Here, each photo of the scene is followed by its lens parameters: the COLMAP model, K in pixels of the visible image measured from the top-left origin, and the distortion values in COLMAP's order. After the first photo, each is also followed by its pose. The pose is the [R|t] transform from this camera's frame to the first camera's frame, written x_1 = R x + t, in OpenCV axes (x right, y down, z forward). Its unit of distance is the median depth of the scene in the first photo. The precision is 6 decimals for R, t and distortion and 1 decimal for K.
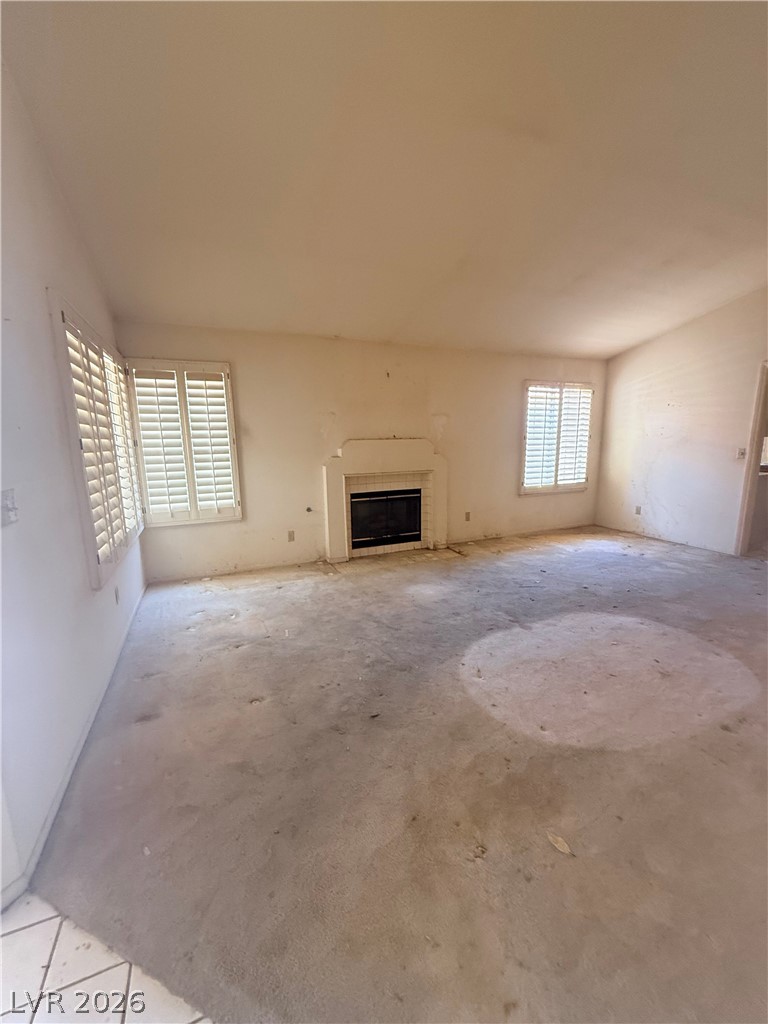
lens RADIAL K [[415.8, 0, 379.9], [0, 415.8, 511.8], [0, 0, 1]] dist [-0.011551, 0.000045]
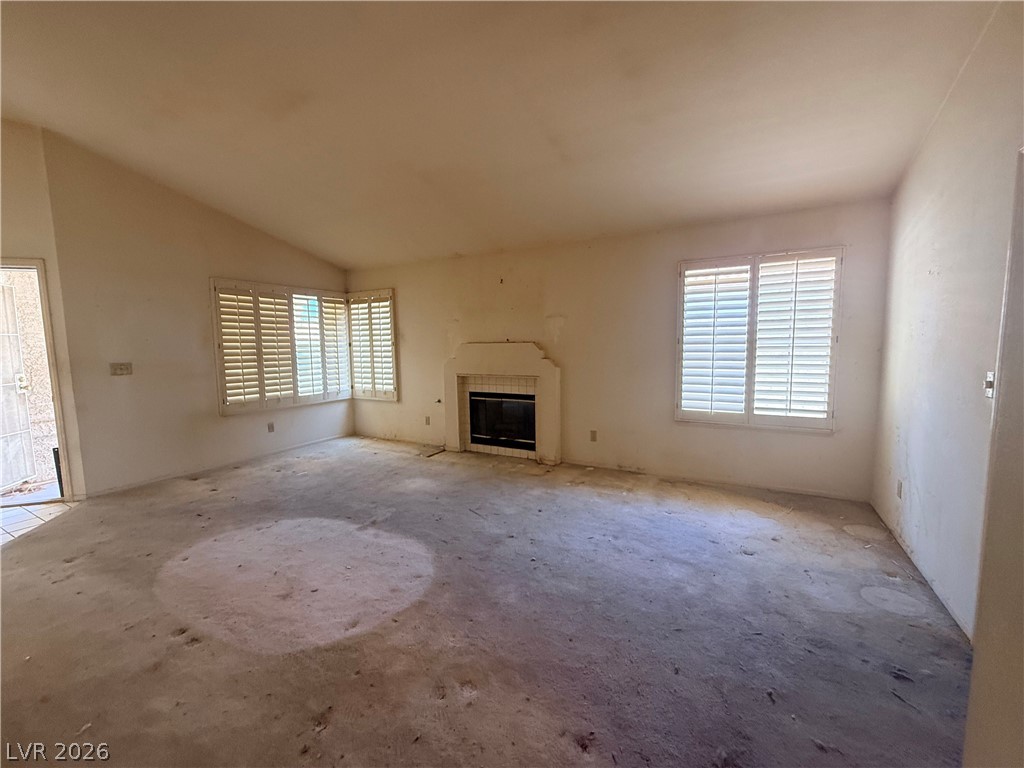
lens RADIAL K [[415.8, 0, 508.1], [0, 415.8, 383.6], [0, 0, 1]] dist [-0.011551, 0.000045]
pose [[0.614797, 0.078262, -0.784792, 0.859308], [-0.139611, 0.990149, -0.010628, -0.068105], [0.776230, 0.116099, 0.619668, 0.399293]]
